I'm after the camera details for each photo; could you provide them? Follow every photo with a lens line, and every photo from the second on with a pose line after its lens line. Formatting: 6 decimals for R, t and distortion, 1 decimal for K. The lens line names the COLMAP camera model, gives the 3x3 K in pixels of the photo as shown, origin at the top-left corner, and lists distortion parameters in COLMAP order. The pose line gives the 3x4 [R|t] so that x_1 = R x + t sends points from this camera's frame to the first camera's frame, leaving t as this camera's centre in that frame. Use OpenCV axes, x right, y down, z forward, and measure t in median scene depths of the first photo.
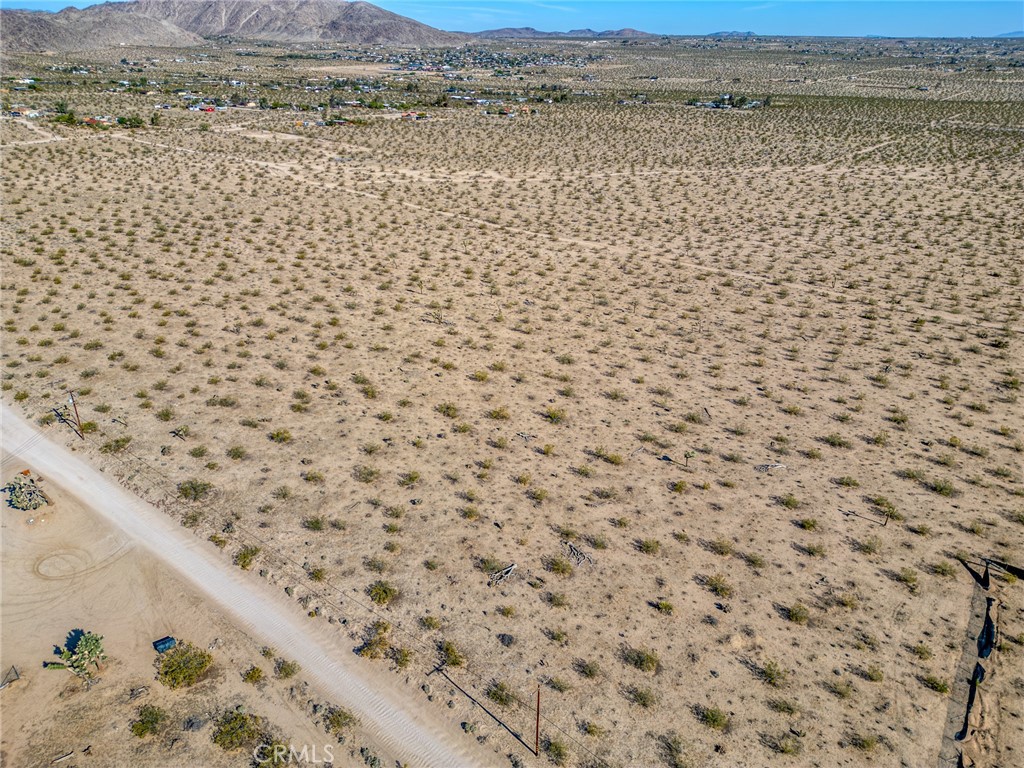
lens RADIAL K [[713.0, 0, 512.0], [0, 713.0, 384.0], [0, 0, 1]] dist [0.034094, -0.007591]
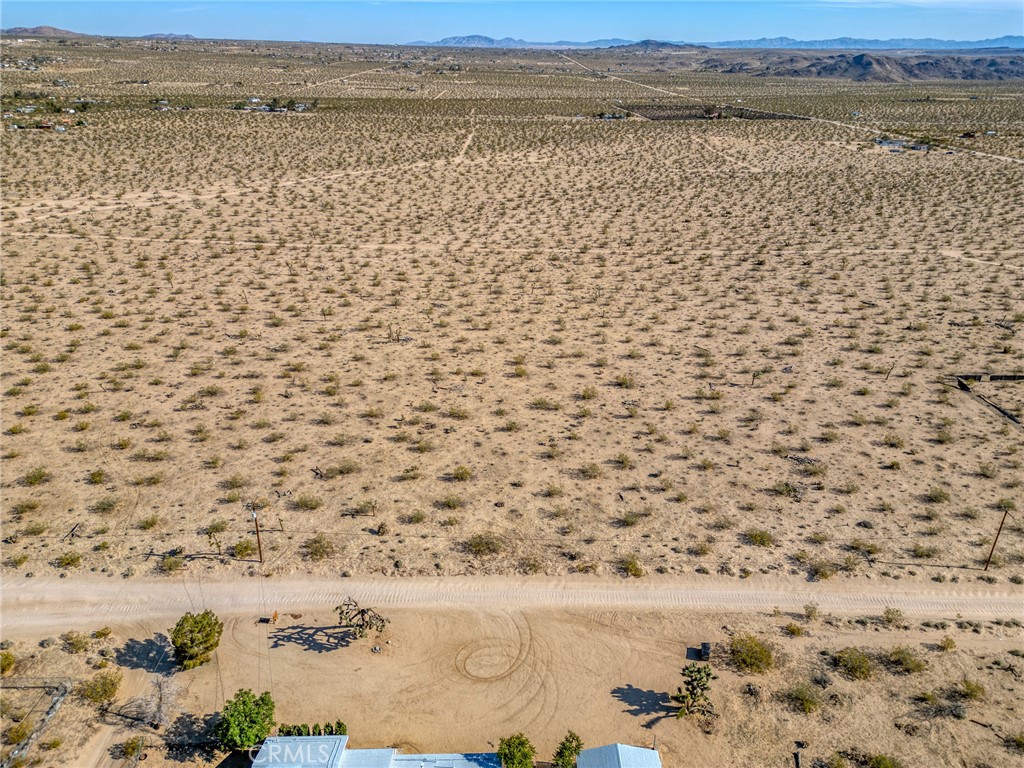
lens RADIAL K [[713.0, 0, 512.0], [0, 713.0, 384.0], [0, 0, 1]] dist [0.034094, -0.007591]
pose [[0.780937, -0.263716, 0.566208, -0.977100], [0.265978, 0.960607, 0.080562, -0.122731], [-0.565149, 0.087685, 0.820316, 0.258421]]
